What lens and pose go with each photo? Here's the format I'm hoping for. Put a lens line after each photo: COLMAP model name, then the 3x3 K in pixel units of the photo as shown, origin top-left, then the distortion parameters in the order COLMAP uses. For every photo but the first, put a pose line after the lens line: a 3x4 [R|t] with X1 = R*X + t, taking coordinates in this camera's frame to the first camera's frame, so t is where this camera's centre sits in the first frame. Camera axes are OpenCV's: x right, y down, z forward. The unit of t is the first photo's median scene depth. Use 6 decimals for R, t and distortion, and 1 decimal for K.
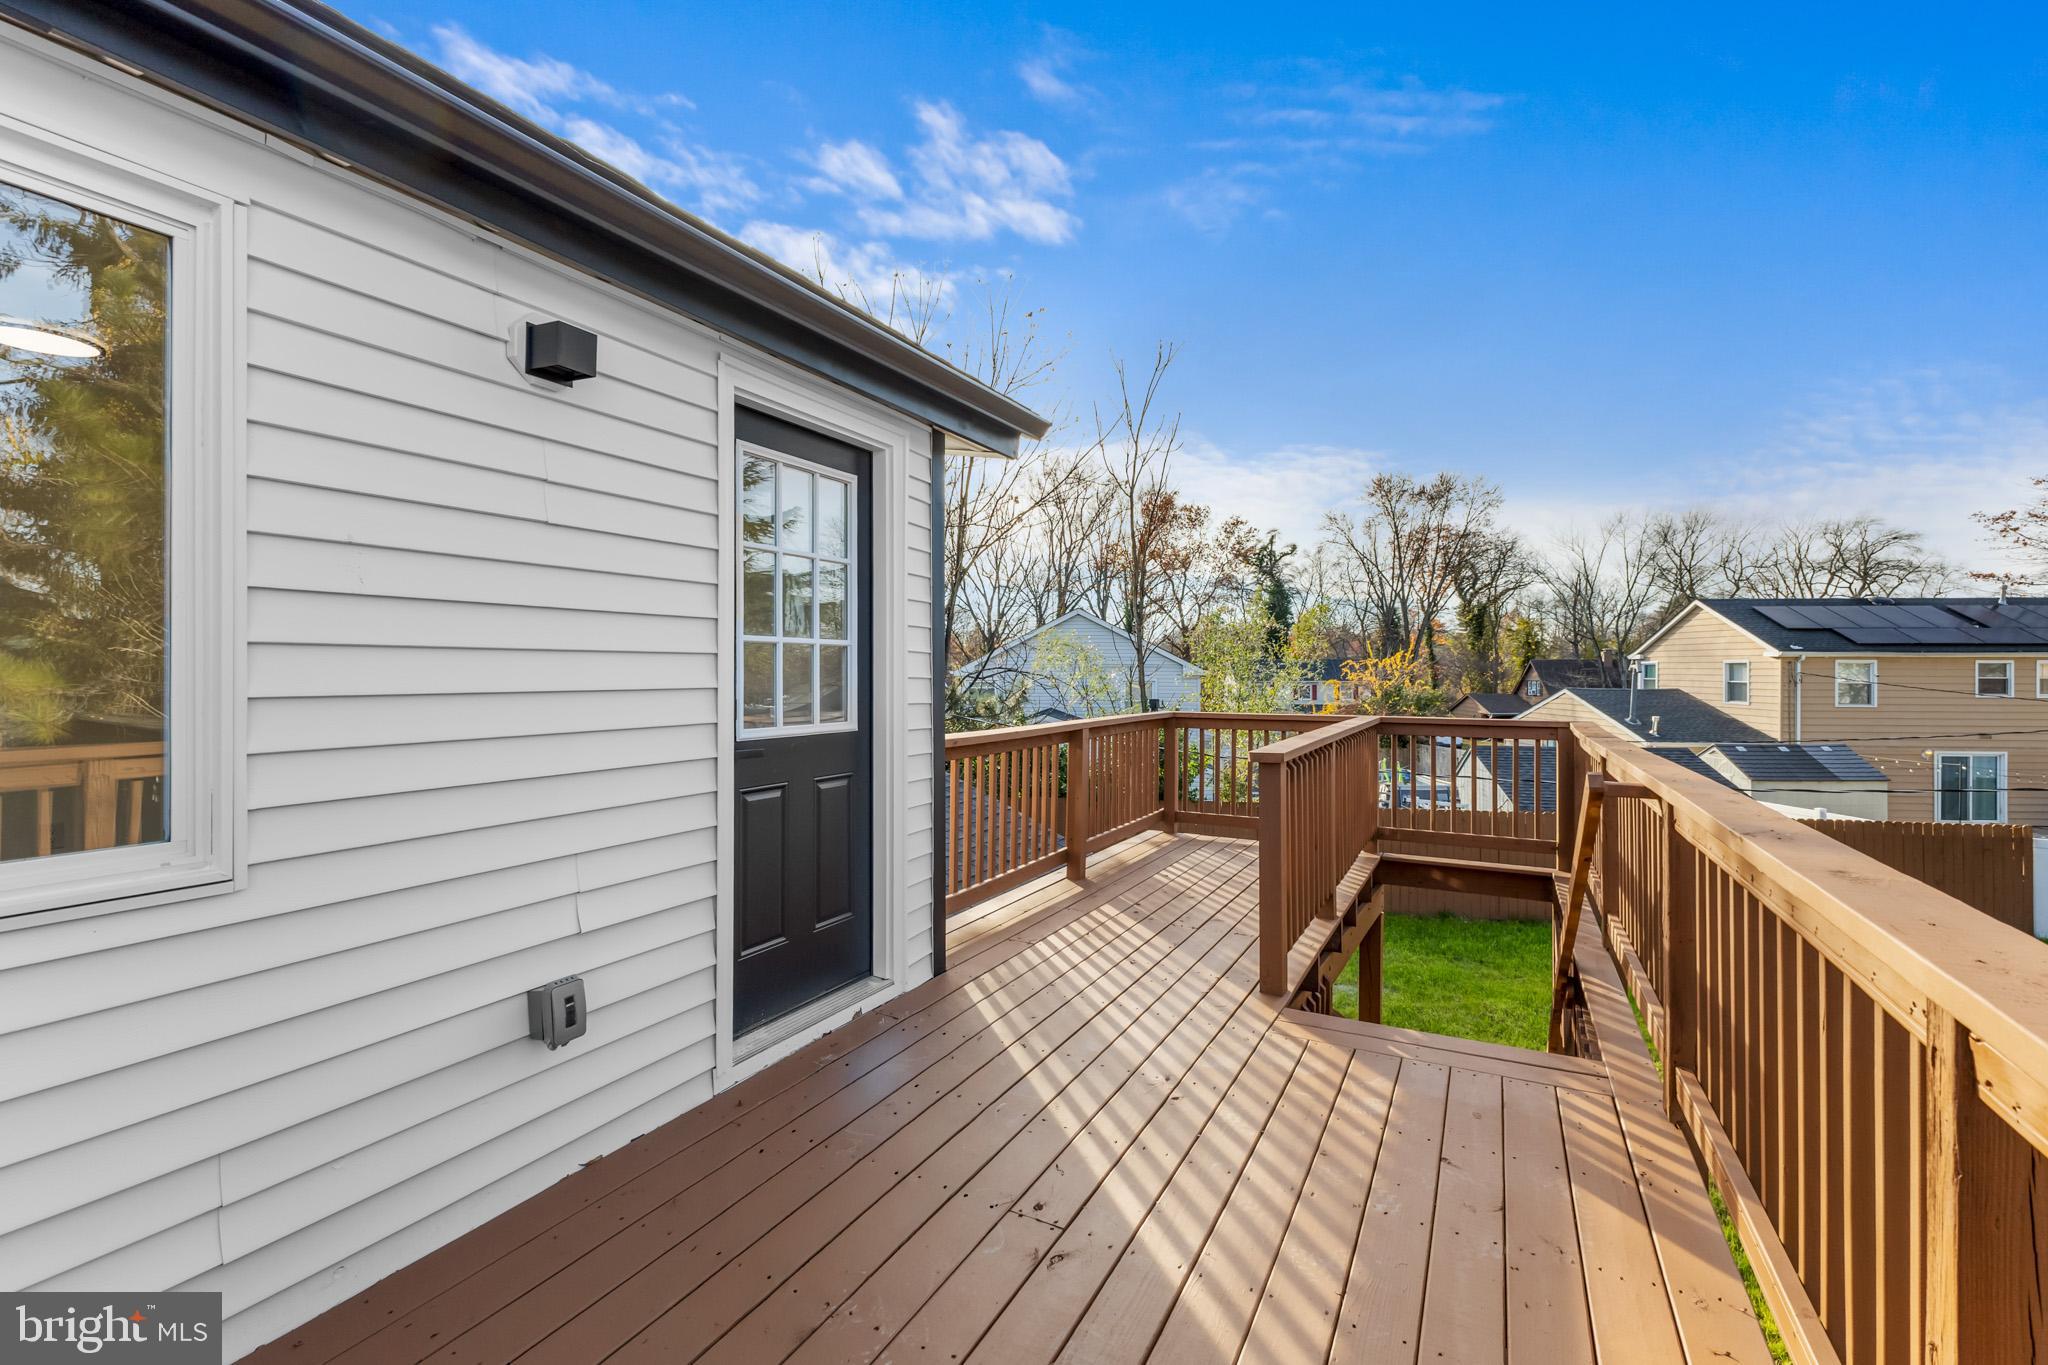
lens RADIAL K [[886.6, 0, 1025.4], [0, 886.6, 673.7], [0, 0, 1]] dist [0.008816, -0.000101]
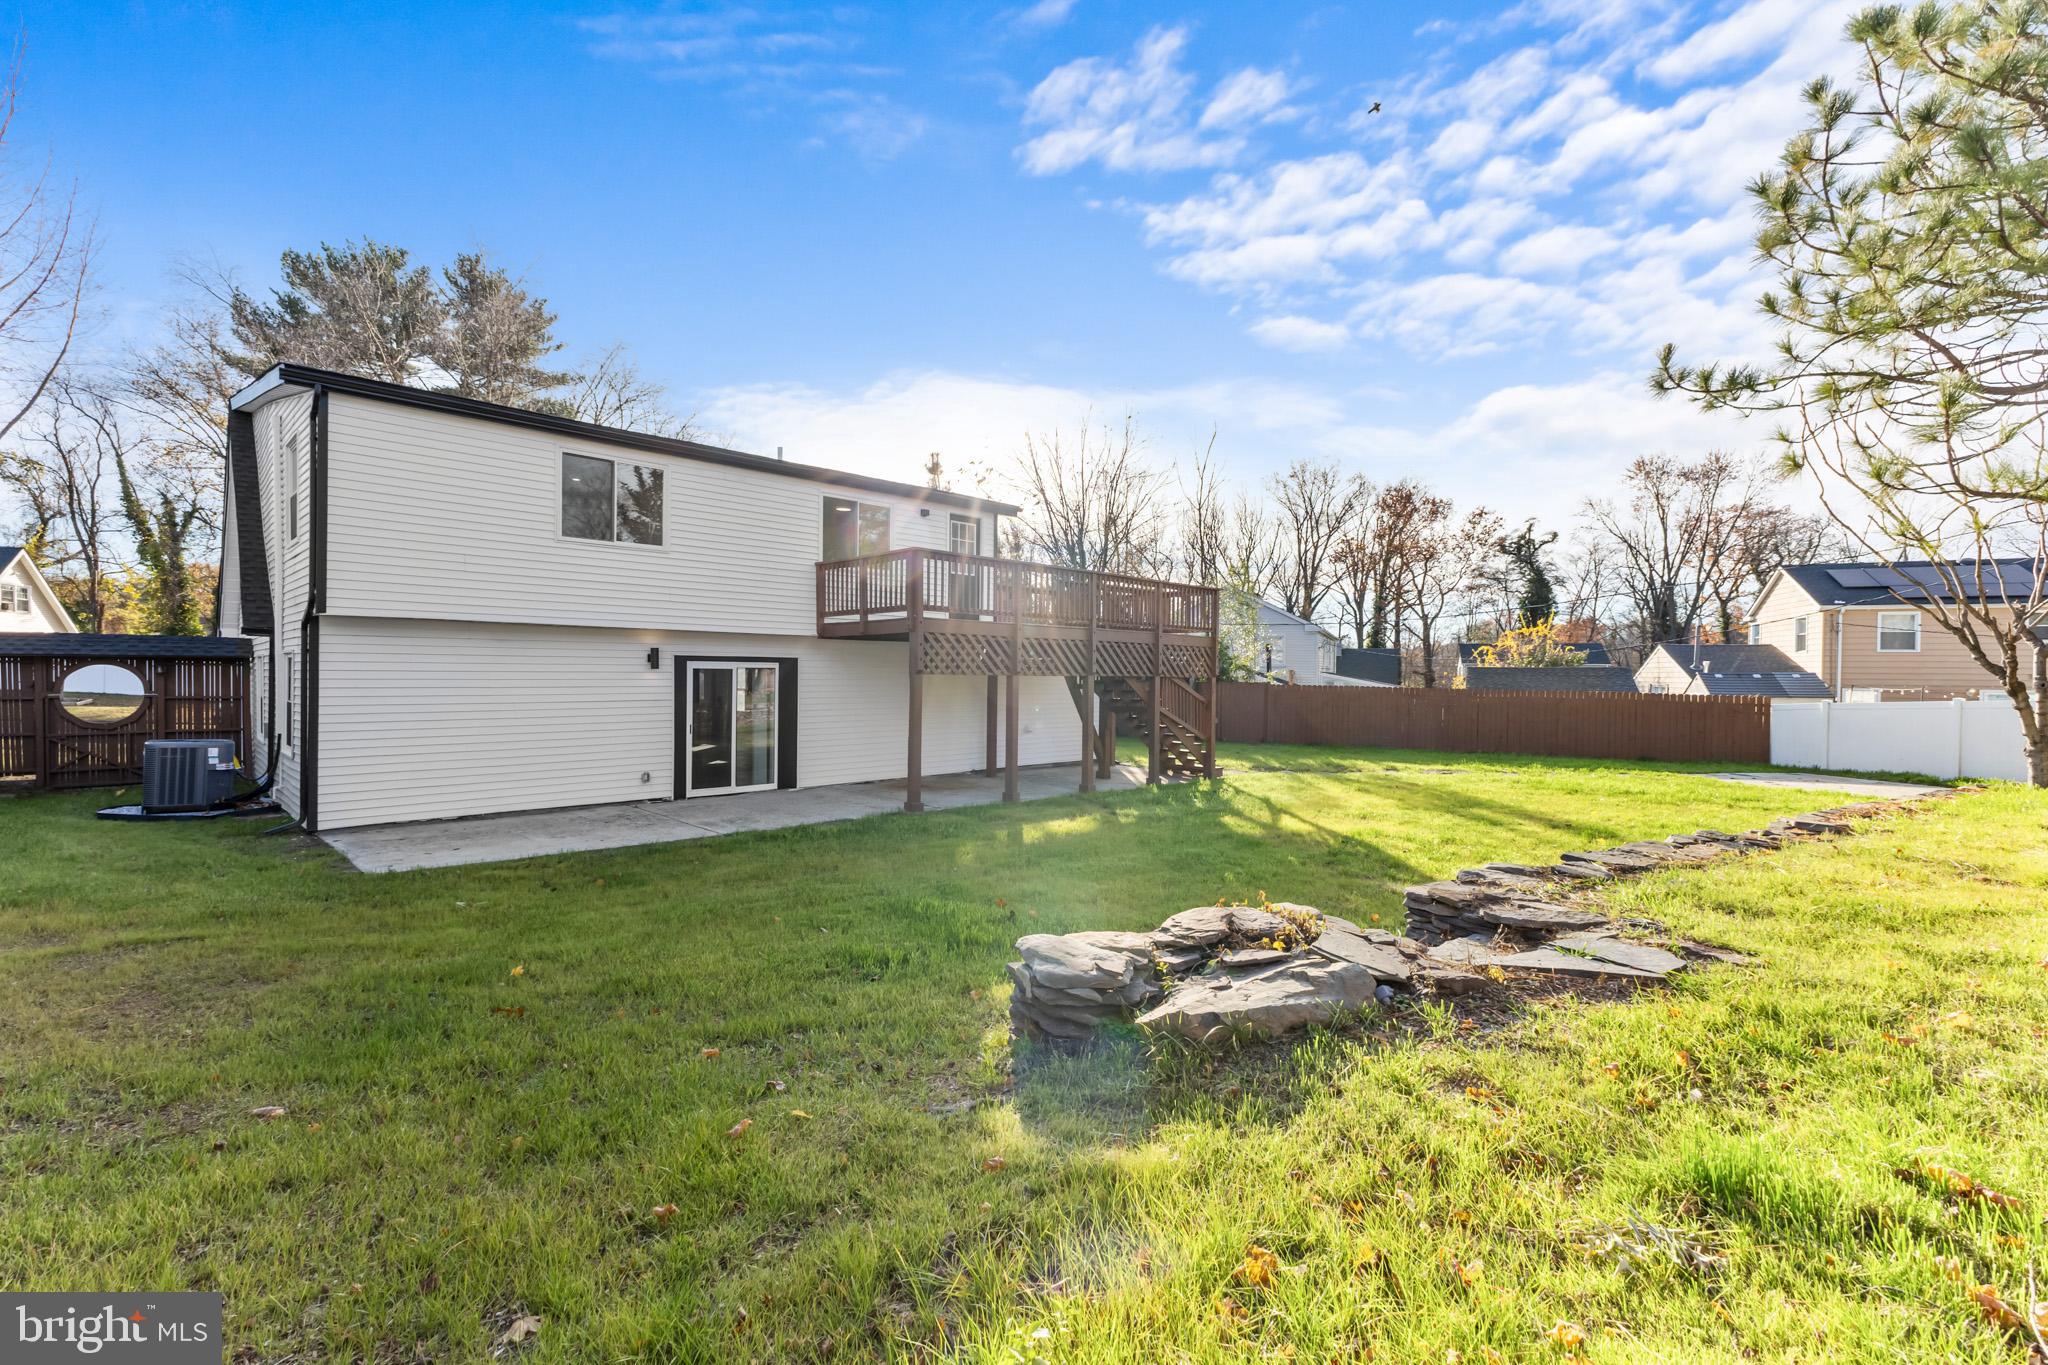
lens RADIAL K [[886.6, 0, 1025.4], [0, 886.6, 673.7], [0, 0, 1]] dist [0.008816, -0.000101]
pose [[0.955534, 0.000677, -0.294881, 0.040849], [-0.002214, 0.999986, -0.004880, 0.017956], [0.294873, 0.005316, 0.955522, -0.113408]]
